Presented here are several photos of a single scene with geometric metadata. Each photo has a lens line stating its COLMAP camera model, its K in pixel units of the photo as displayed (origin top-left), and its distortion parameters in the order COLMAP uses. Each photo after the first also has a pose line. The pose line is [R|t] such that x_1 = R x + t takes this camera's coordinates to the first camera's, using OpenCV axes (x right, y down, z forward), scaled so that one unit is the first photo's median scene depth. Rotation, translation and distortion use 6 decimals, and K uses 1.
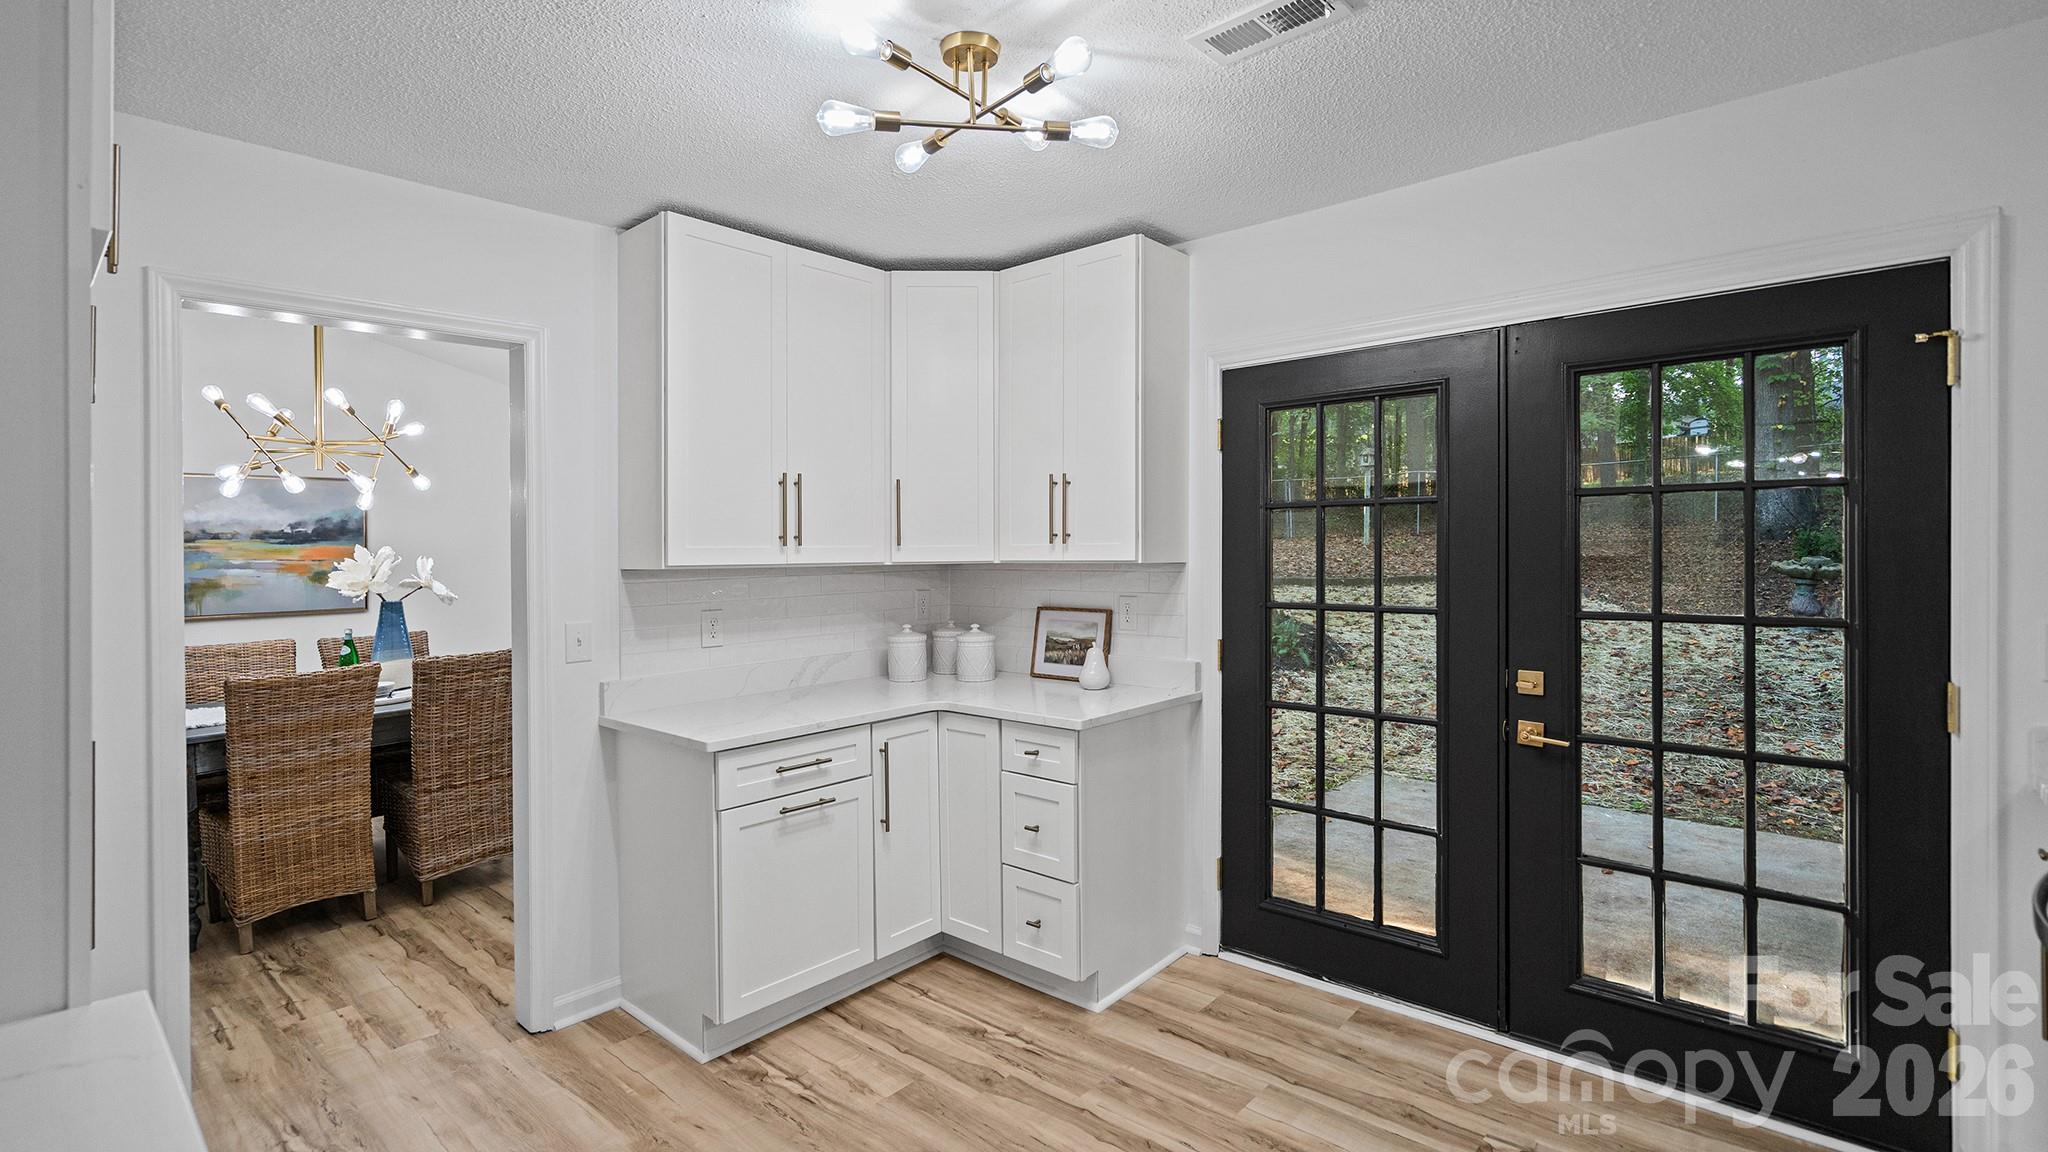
lens RADIAL K [[930.9, 0, 1033.3], [0, 930.9, 572.0], [0, 0, 1]] dist [-0.000844, 0.000109]
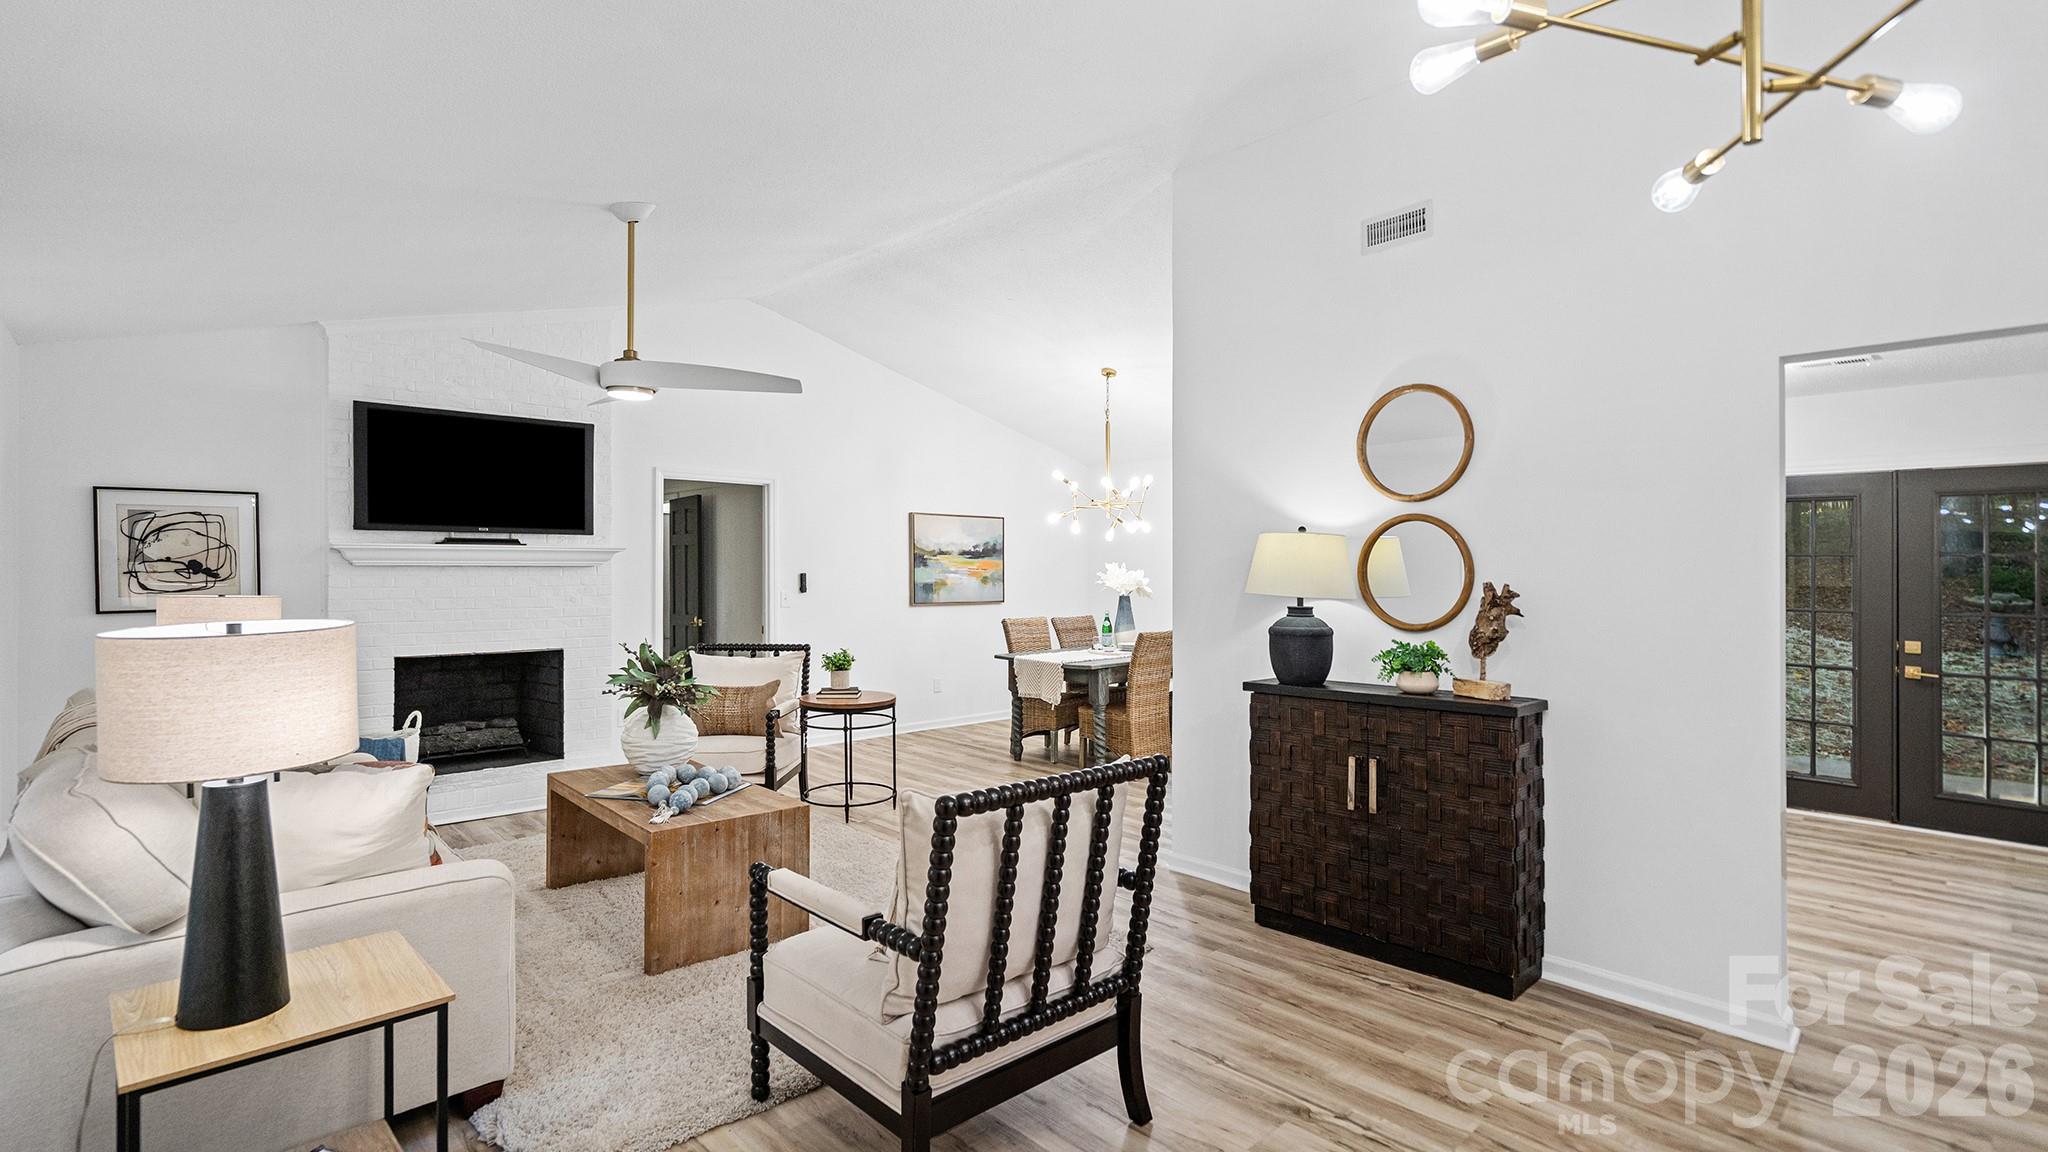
lens RADIAL K [[930.9, 0, 1033.3], [0, 930.9, 572.0], [0, 0, 1]] dist [-0.000844, 0.000109]
pose [[0.995922, 0.023669, -0.087058, -1.075091], [-0.025383, 0.999504, -0.018643, 0.037303], [0.086574, 0.020777, 0.996029, -1.061452]]
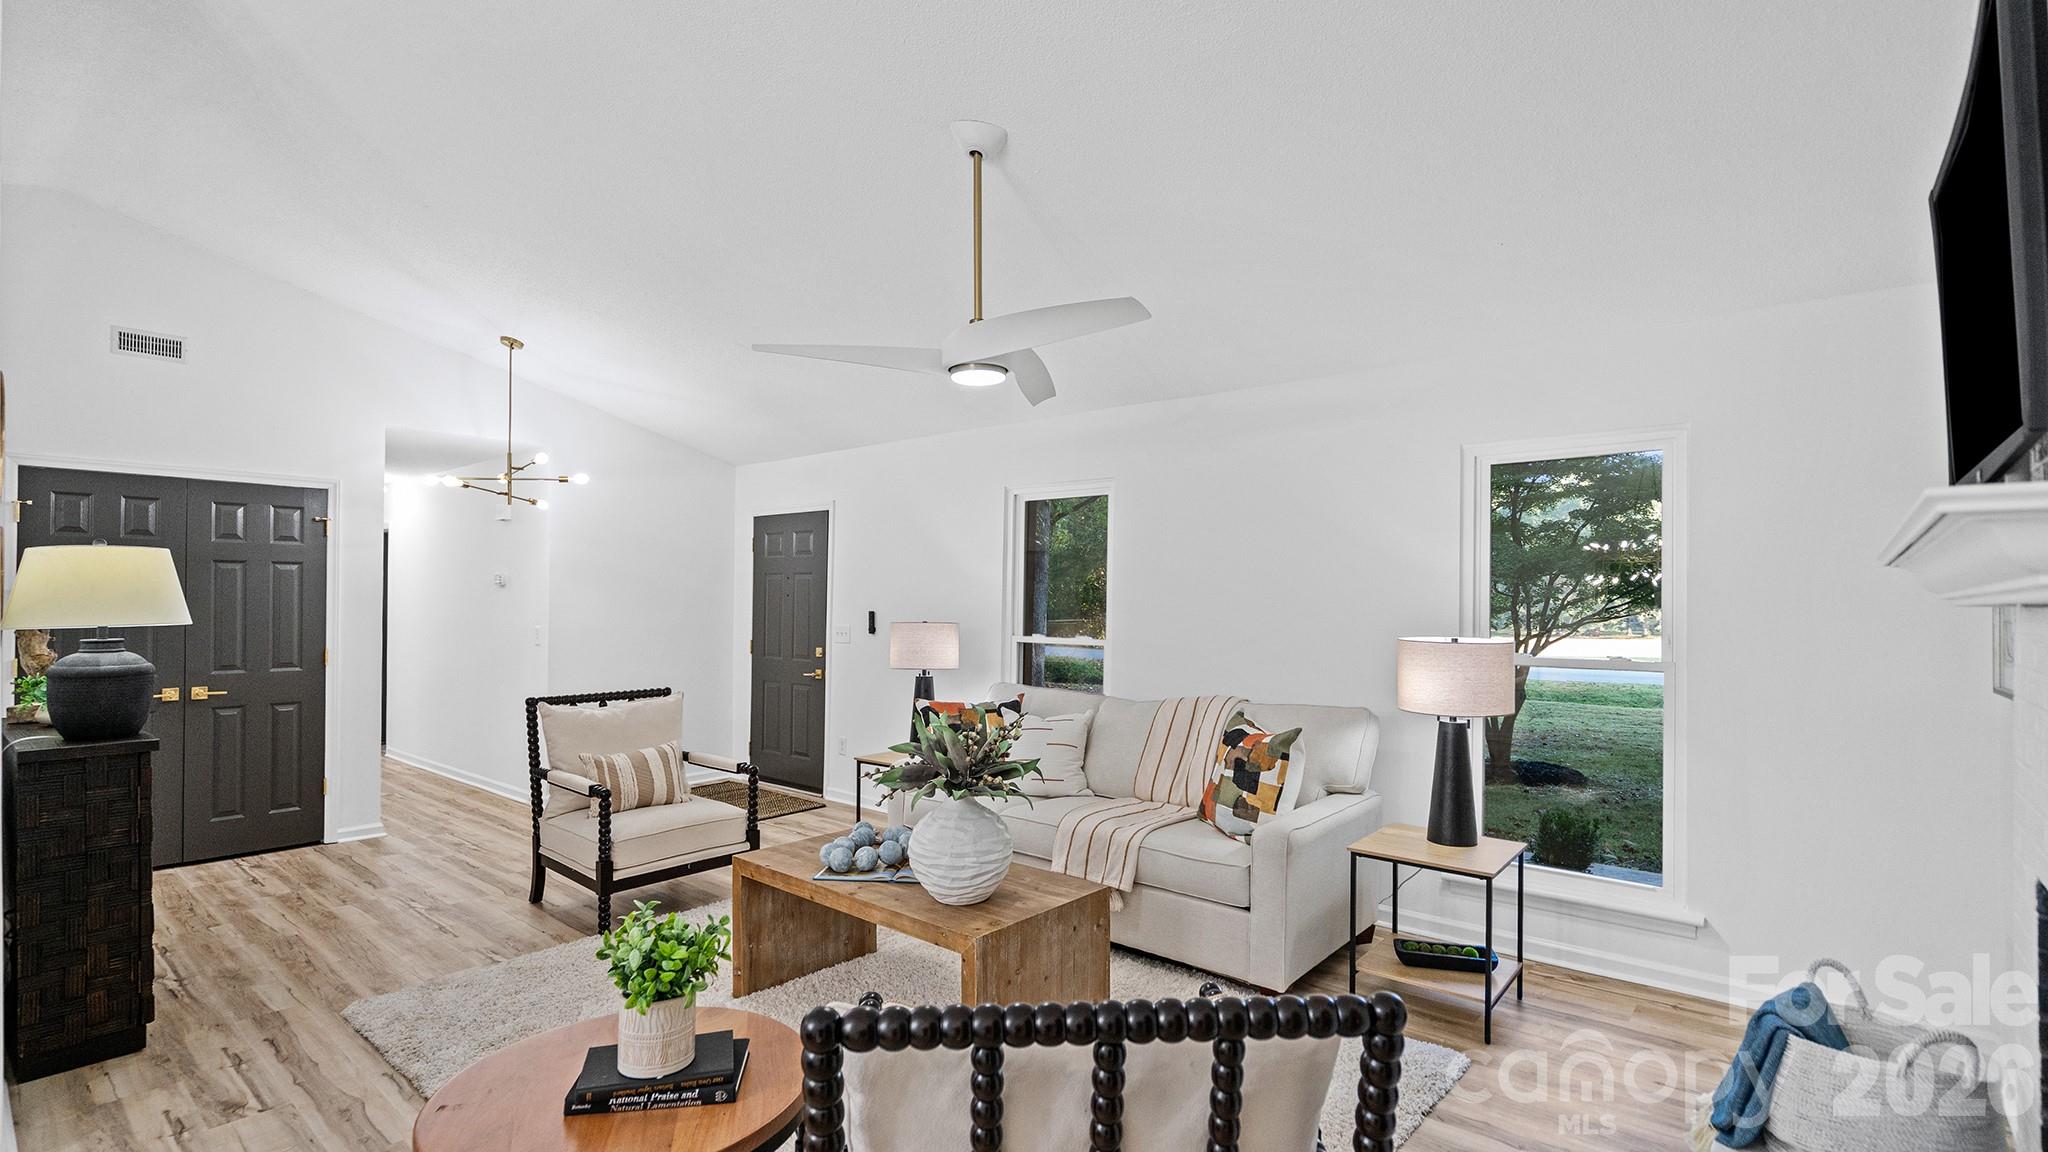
lens RADIAL K [[950.5, 0, 1042.8], [0, 950.5, 592.8], [0, 0, 1]] dist [-0.008781, -0.000192]
pose [[-0.999723, 0.010857, -0.020866, -1.844400], [0.010529, 0.999821, 0.015741, -0.003599], [0.021033, 0.015517, -0.999658, 1.370234]]
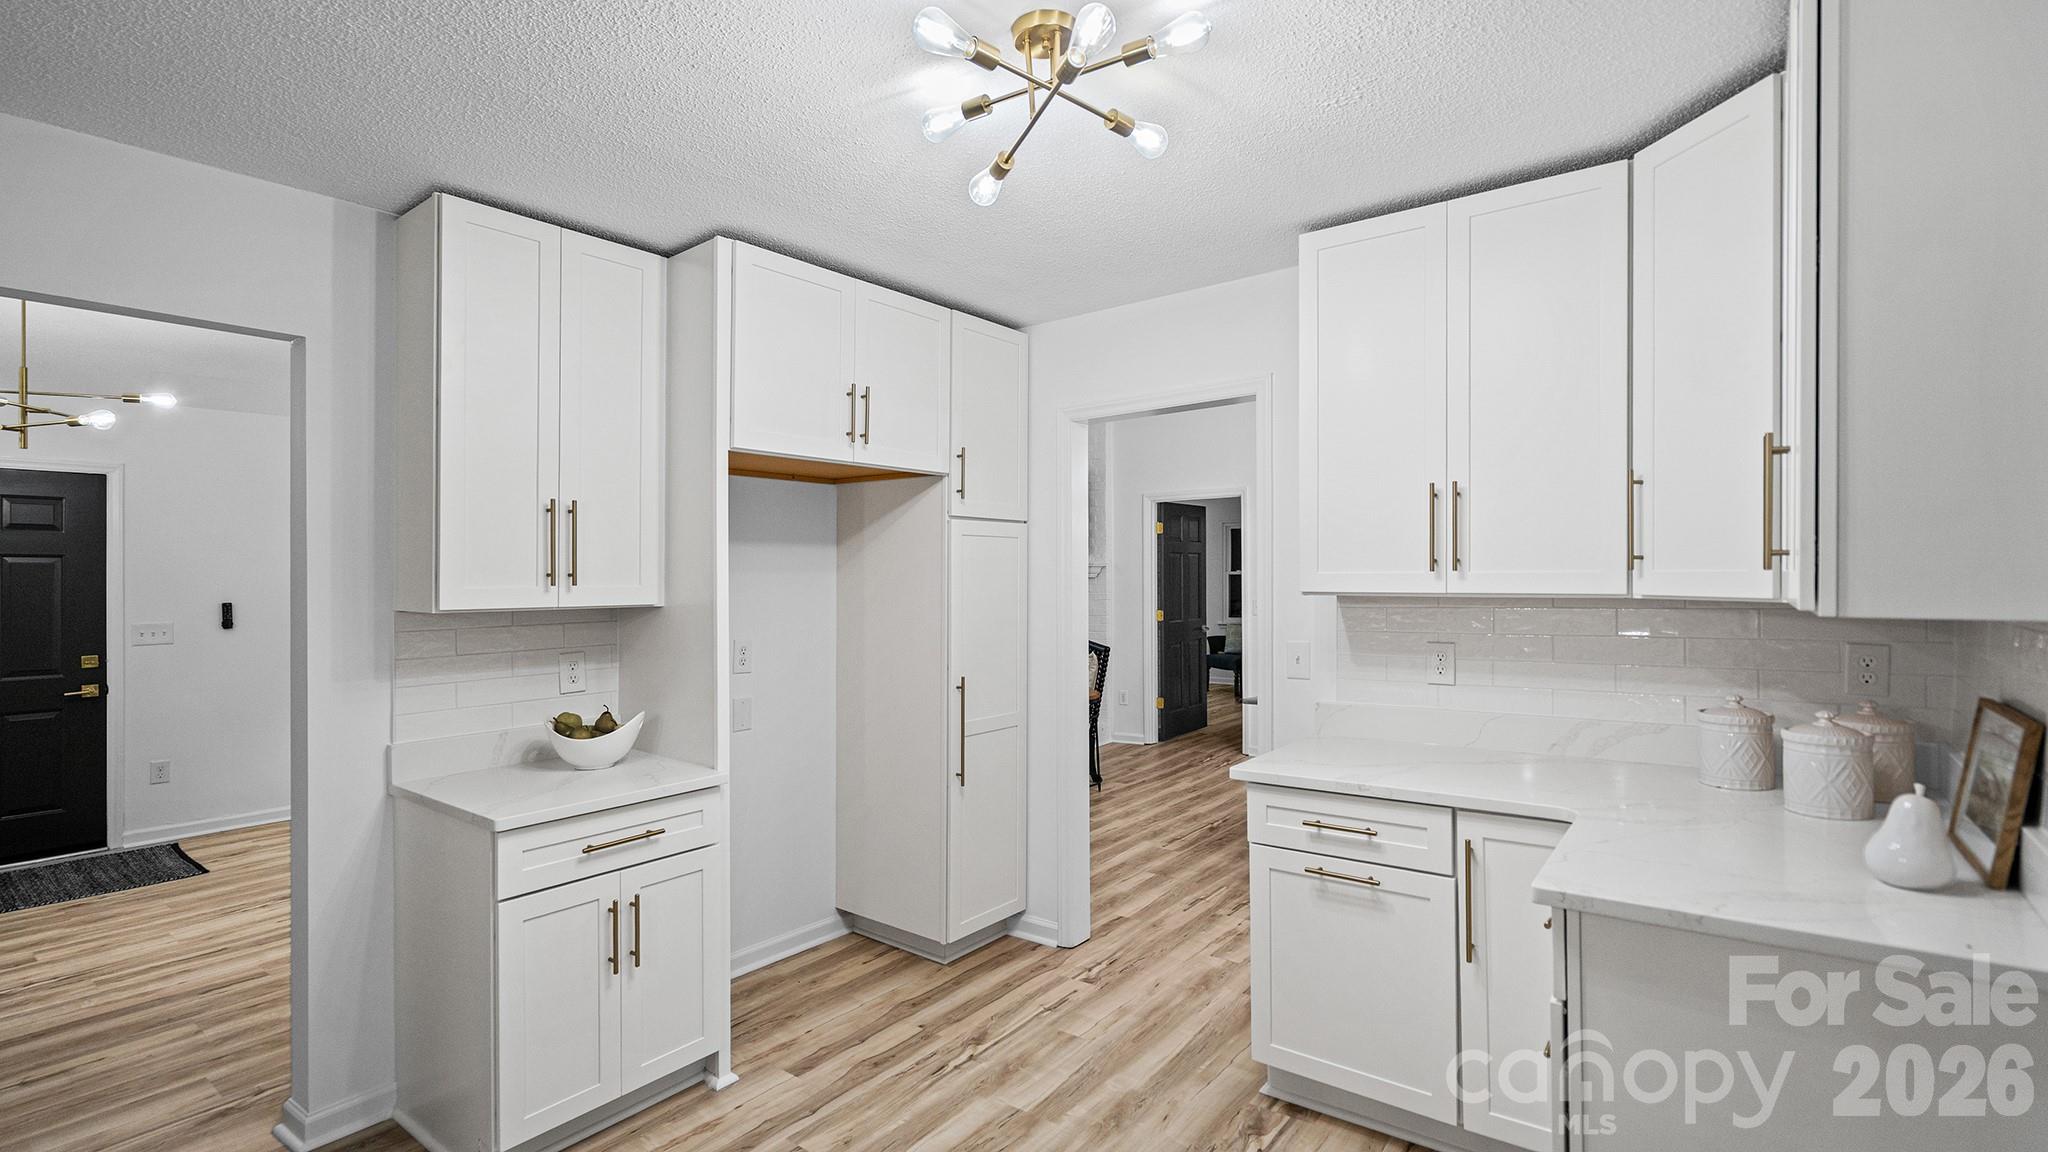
lens RADIAL K [[944.2, 0, 1061.0], [0, 944.2, 581.0], [0, 0, 1]] dist [-0.000311, 0.000315]
pose [[0.093860, 0.020419, -0.995376, 0.580975], [-0.013278, 0.999726, 0.019257, -0.033888], [0.995497, 0.011409, 0.094106, 0.641499]]
